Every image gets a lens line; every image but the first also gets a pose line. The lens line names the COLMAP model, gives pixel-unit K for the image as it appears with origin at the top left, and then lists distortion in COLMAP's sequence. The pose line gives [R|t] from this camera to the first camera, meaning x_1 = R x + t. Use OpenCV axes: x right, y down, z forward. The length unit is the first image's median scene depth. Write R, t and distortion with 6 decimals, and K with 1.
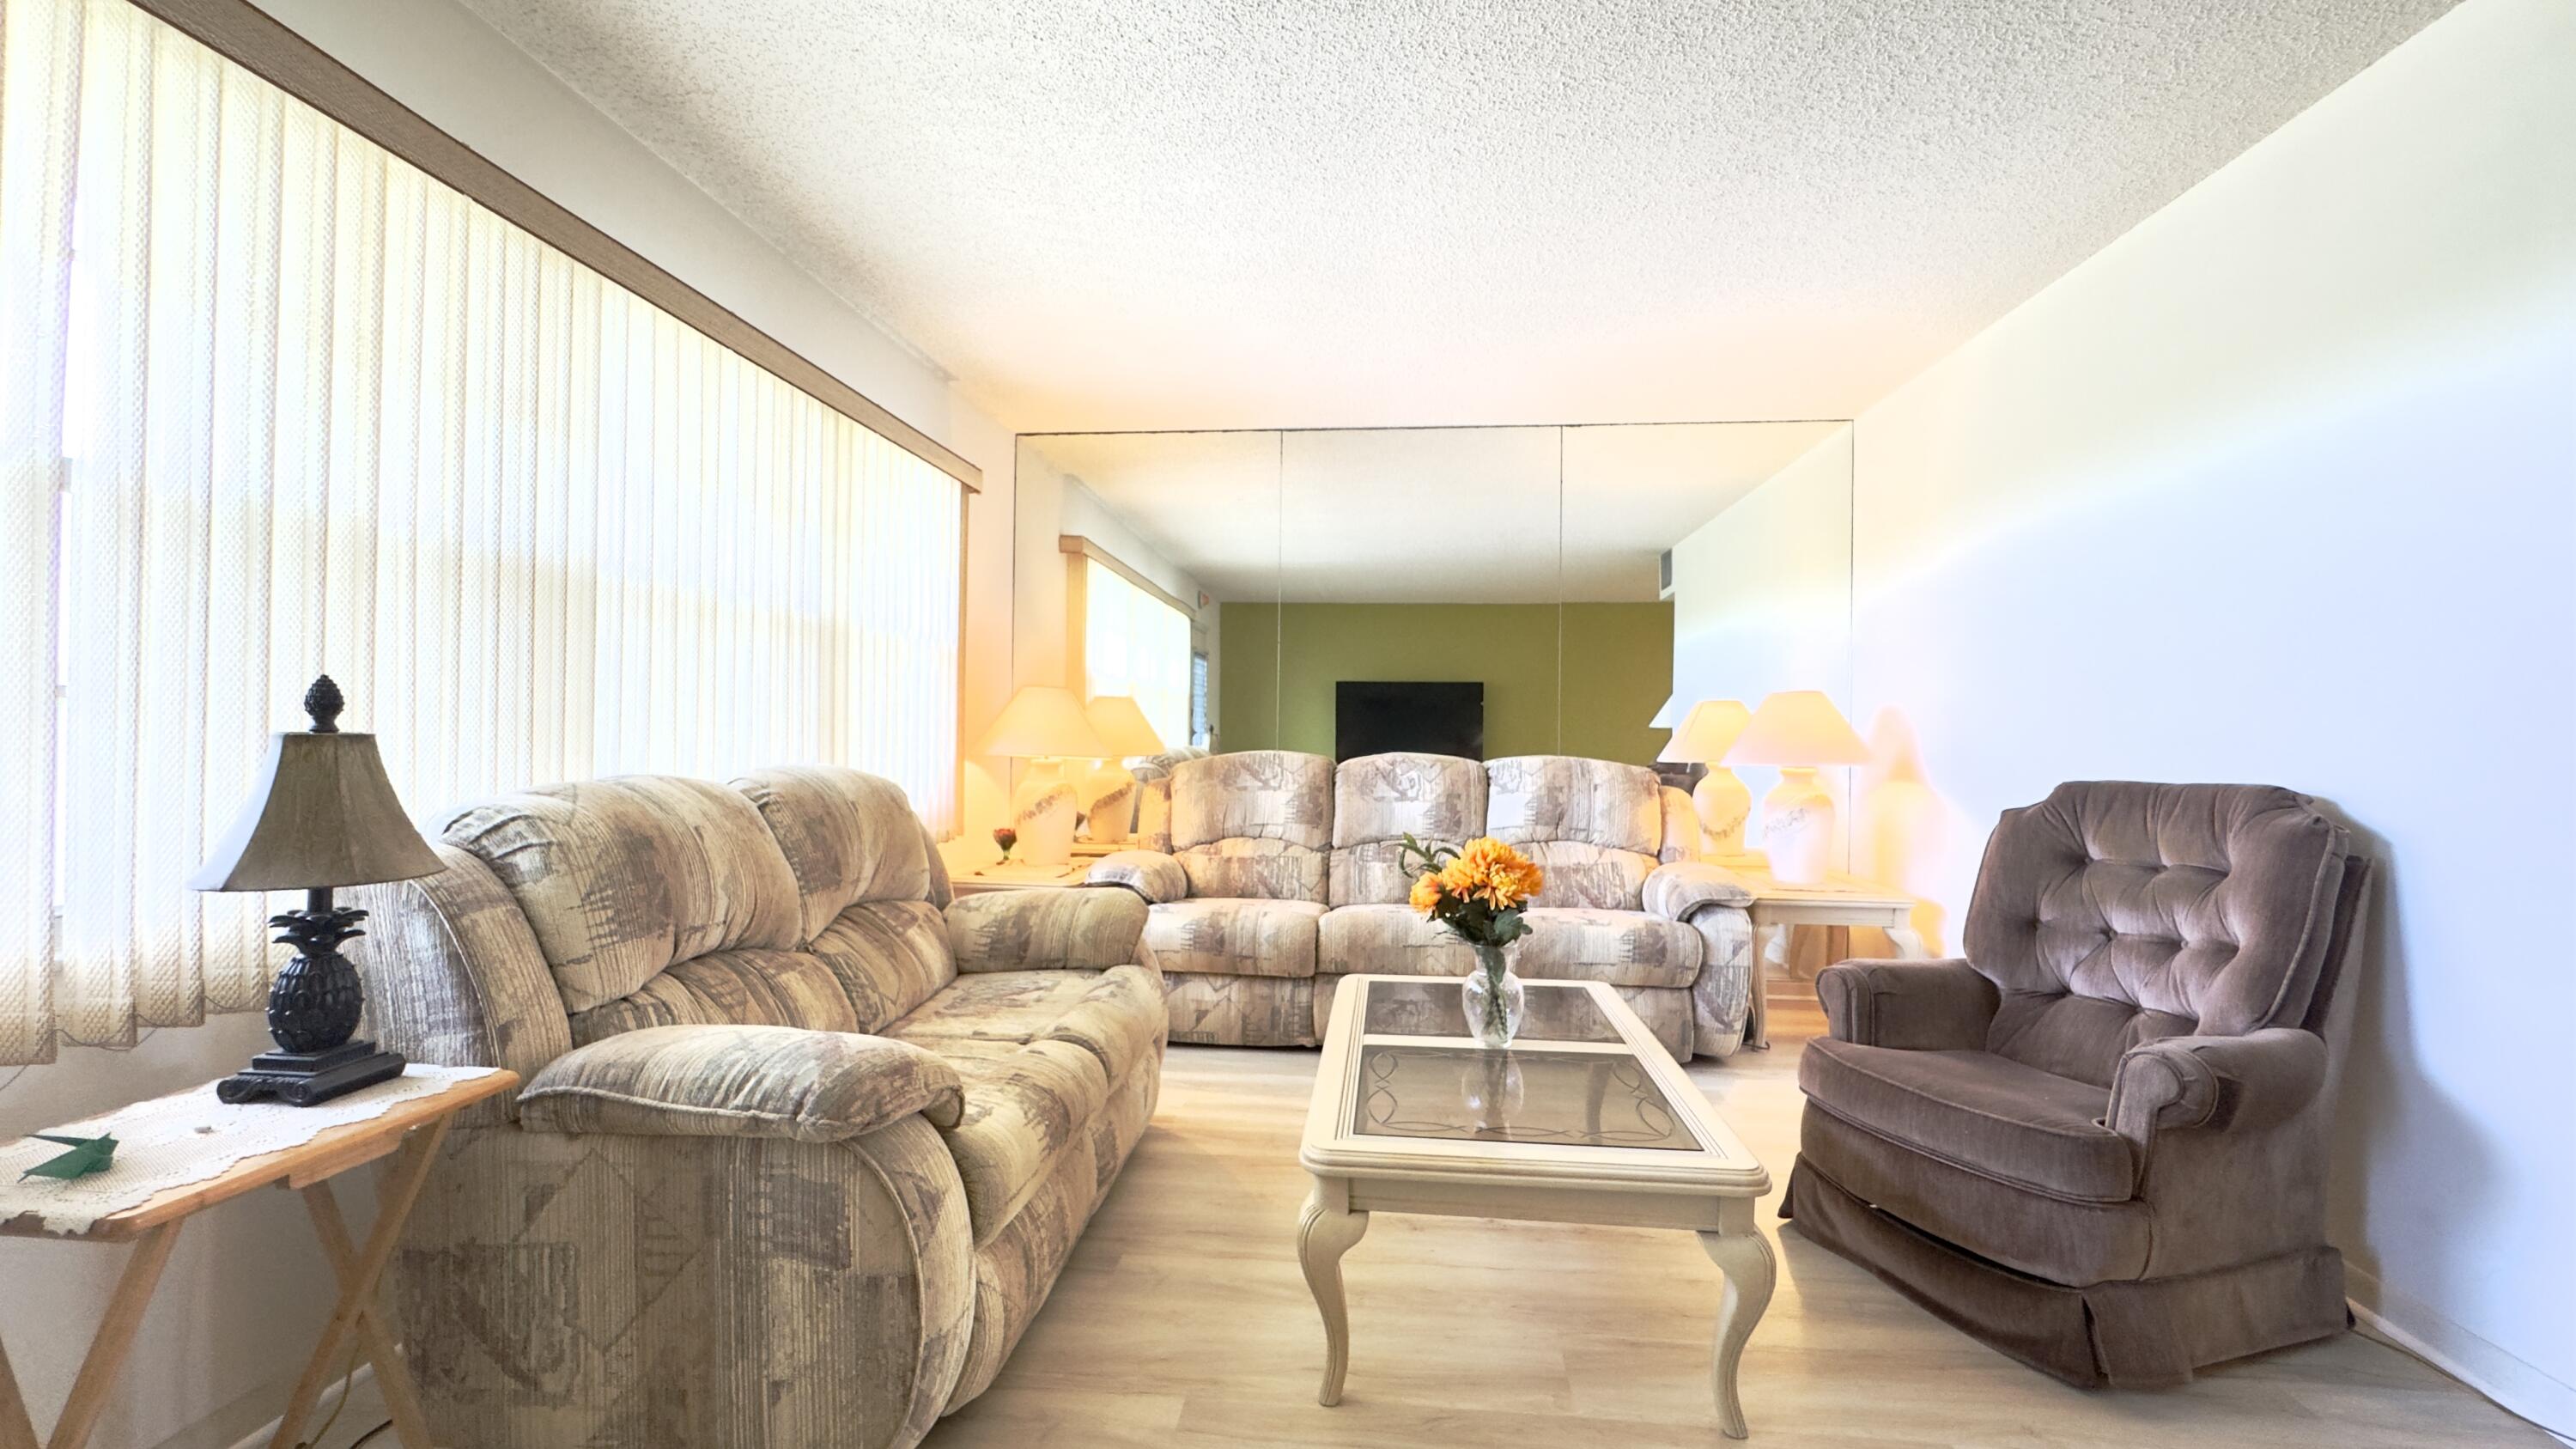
lens RADIAL K [[1034.6, 0, 1290.6], [0, 1034.6, 731.6], [0, 0, 1]] dist [-0.002978, -0.000181]
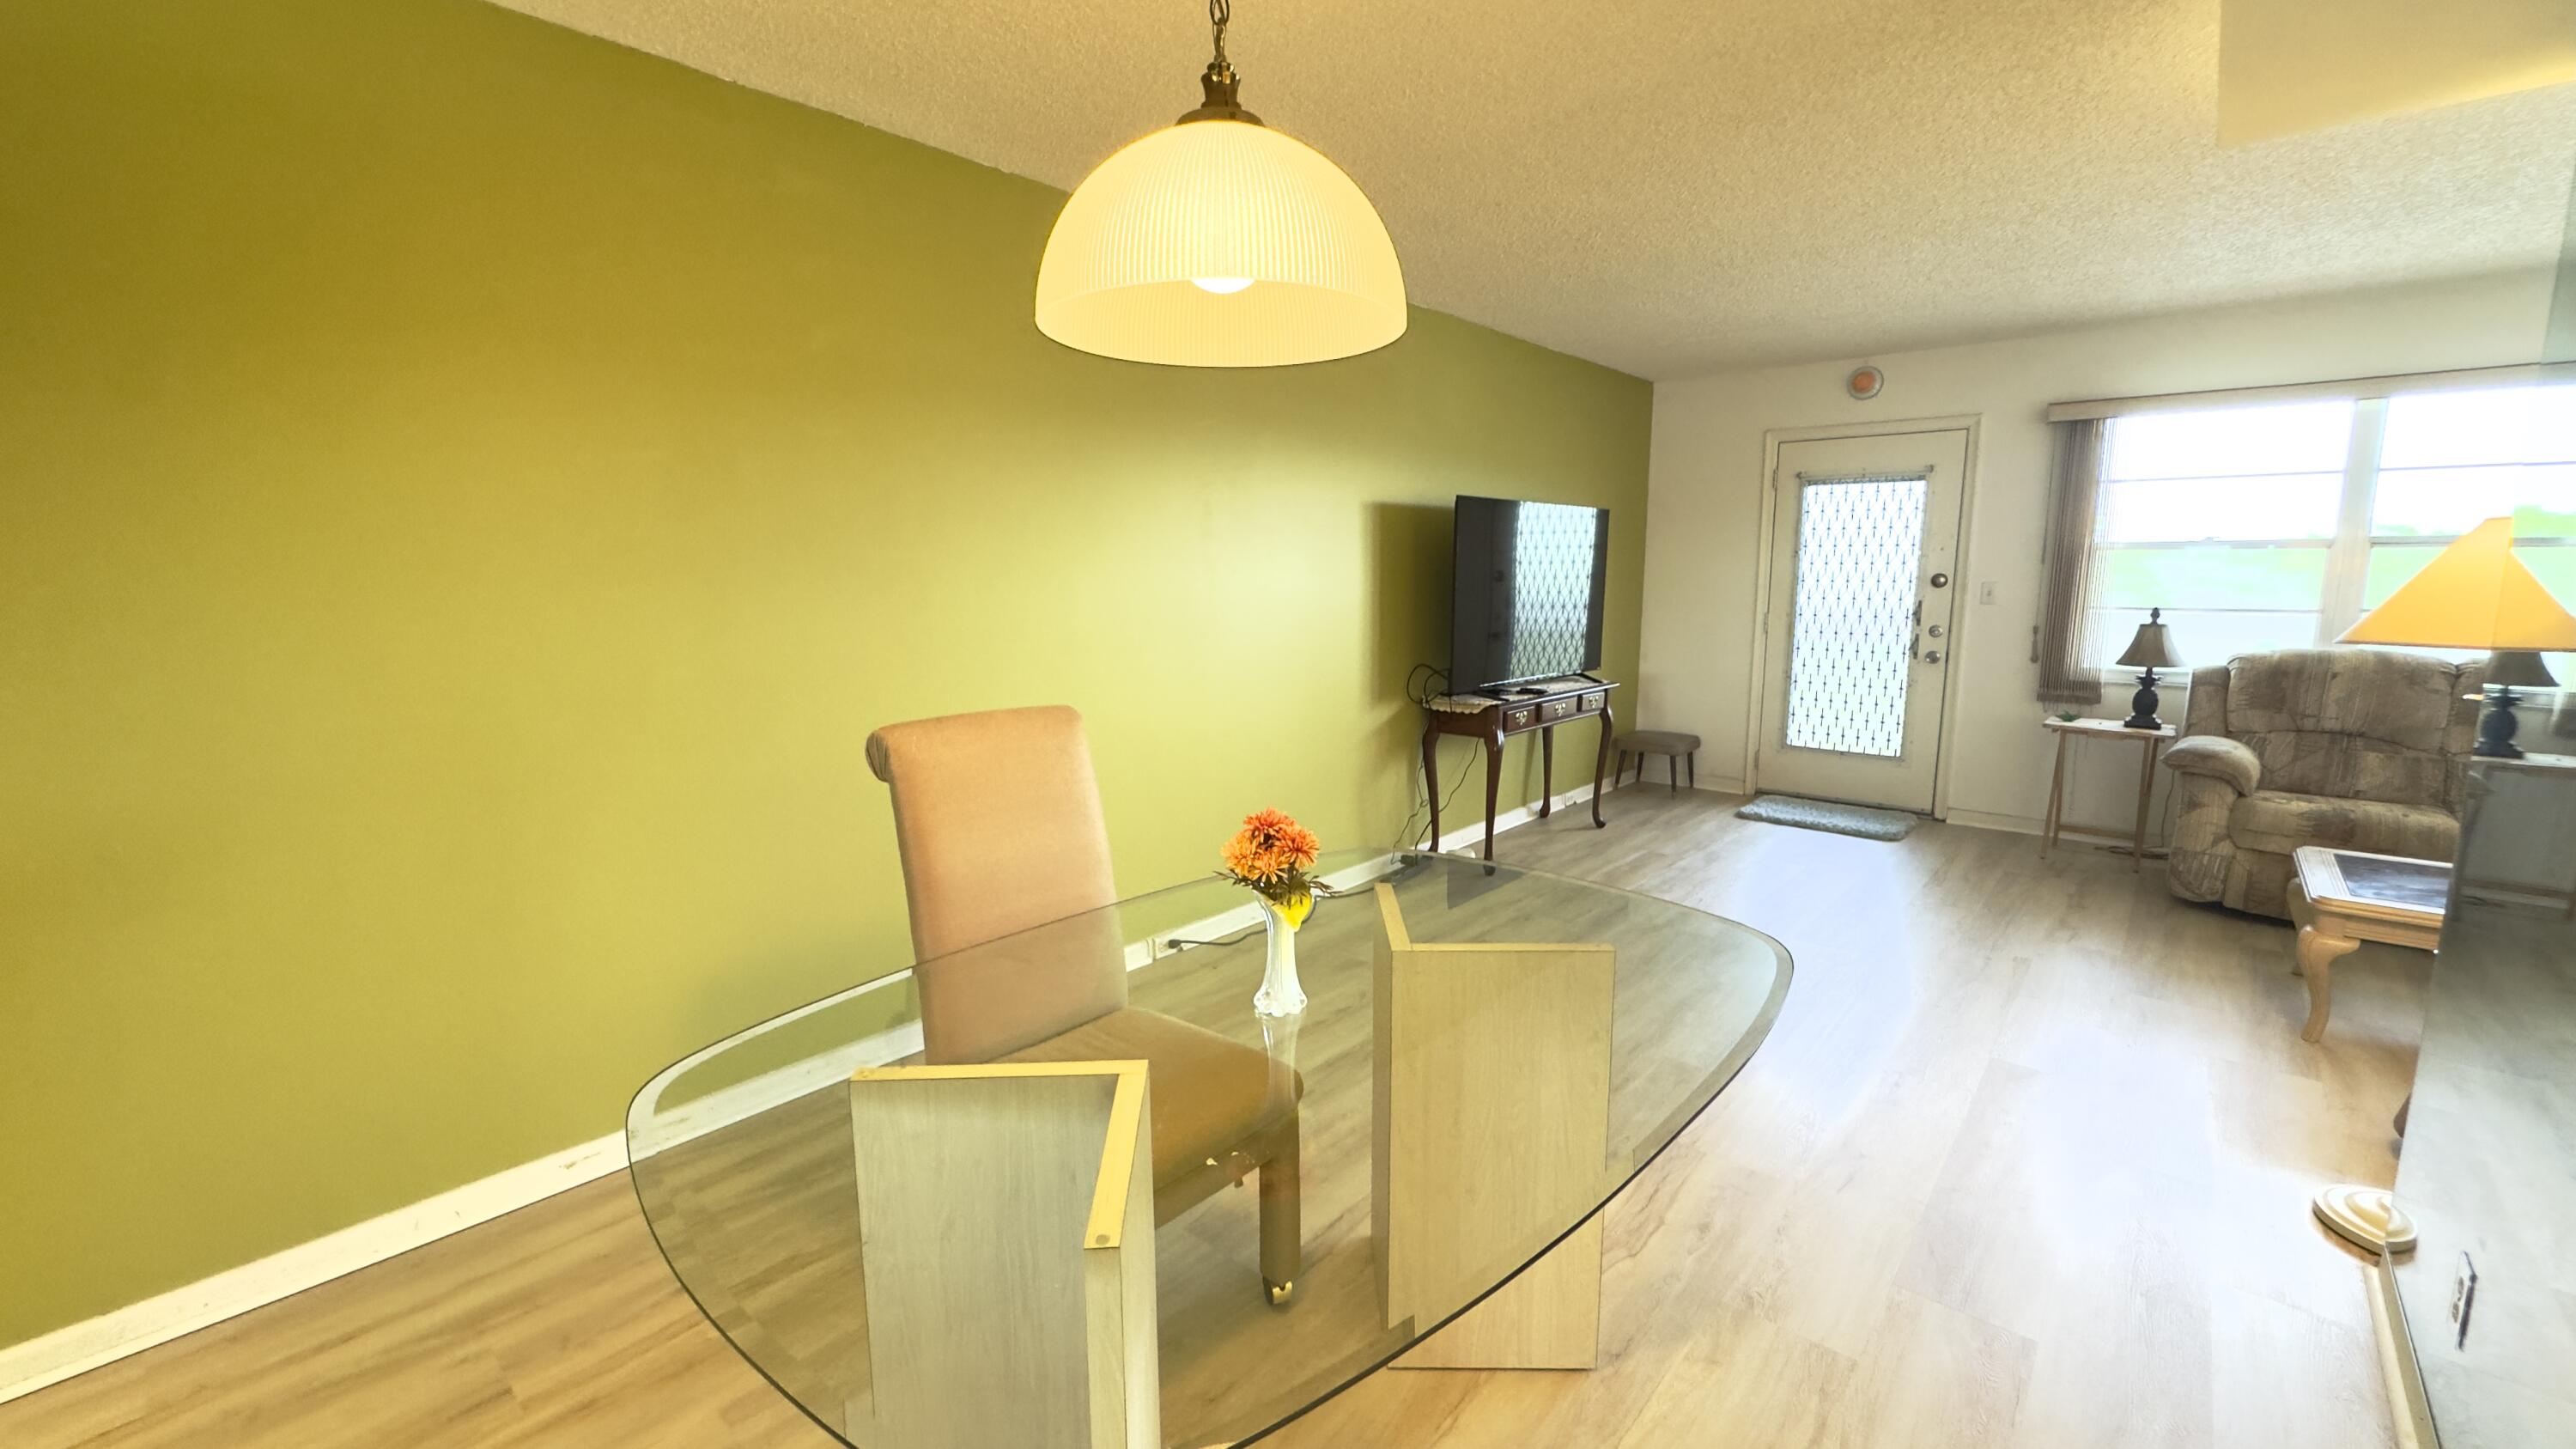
lens RADIAL K [[1034.6, 0, 1303.5], [0, 1034.6, 718.1], [0, 0, 1]] dist [-0.002978, -0.000181]
pose [[-0.570404, 0.109675, -0.814009, 2.065798], [-0.002966, 0.990763, 0.135569, -0.084858], [0.821359, 0.079743, -0.564810, 0.386643]]
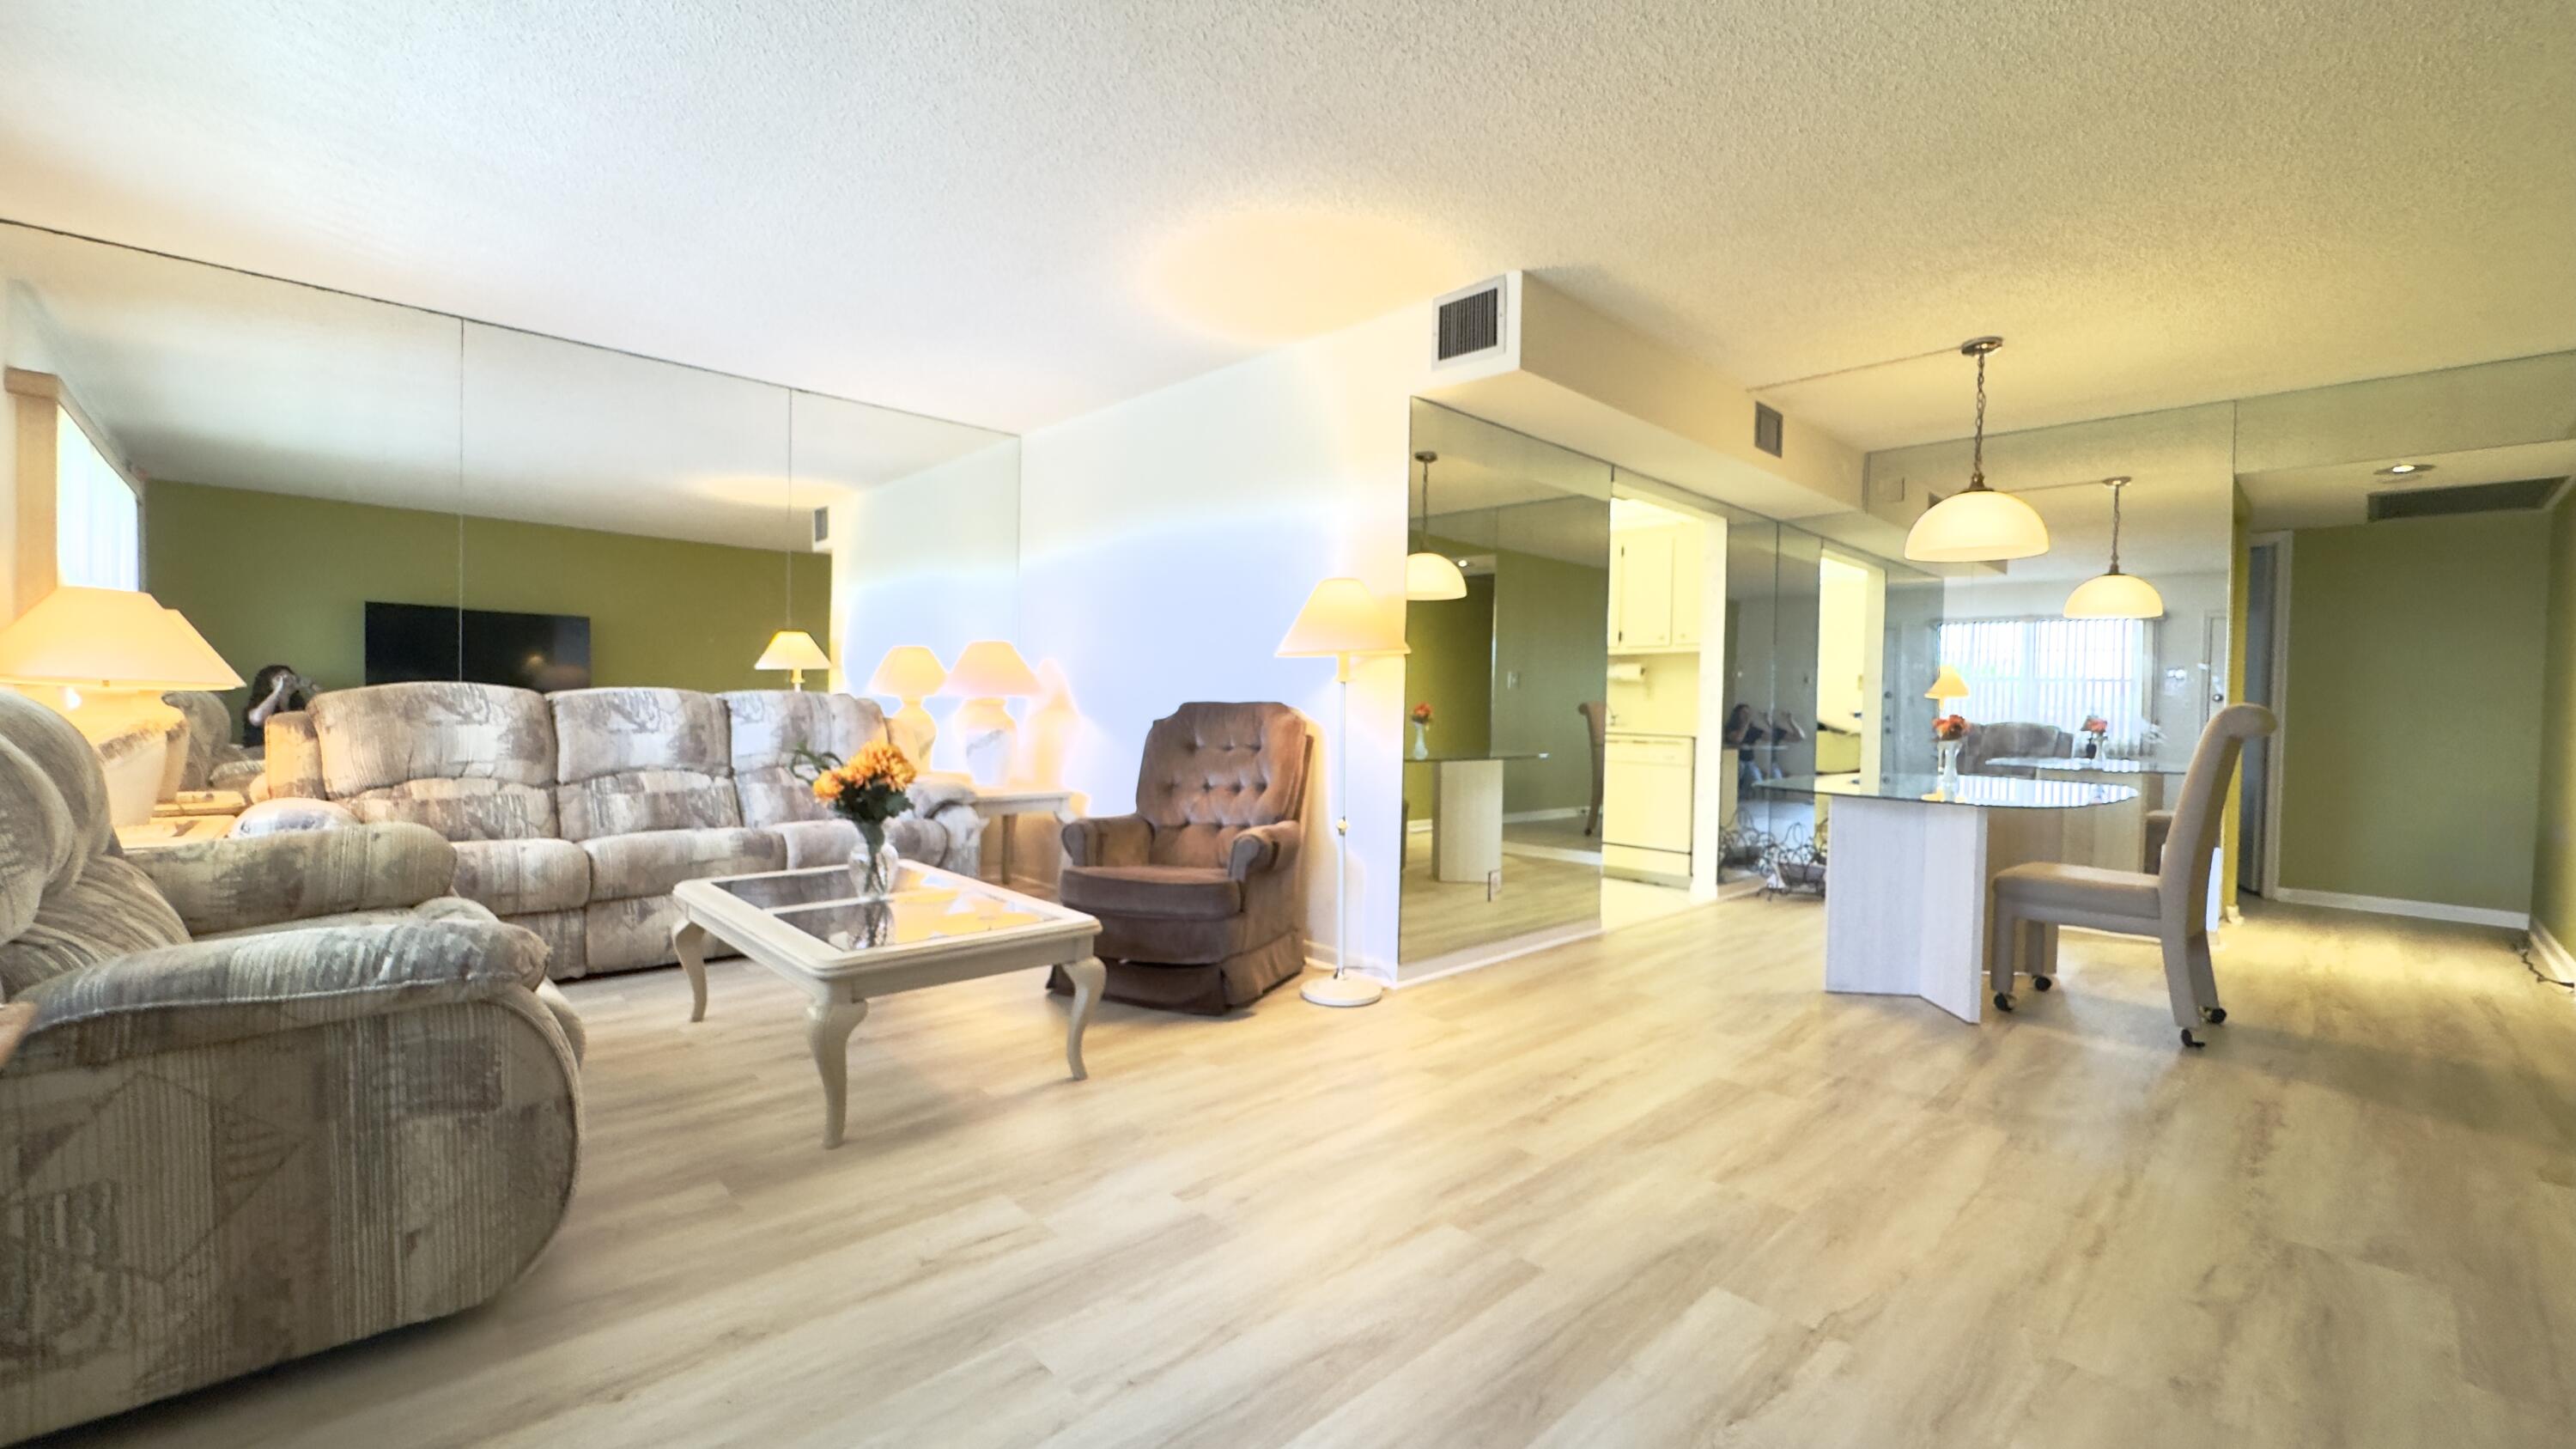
lens RADIAL K [[1034.6, 0, 1291.8], [0, 1034.6, 718.0], [0, 0, 1]] dist [-0.002978, -0.000181]
pose [[0.648273, -0.010432, 0.761337, -0.456647], [-0.015944, 0.999501, 0.027272, 0.028215], [-0.761241, -0.029819, 0.647783, -0.248192]]
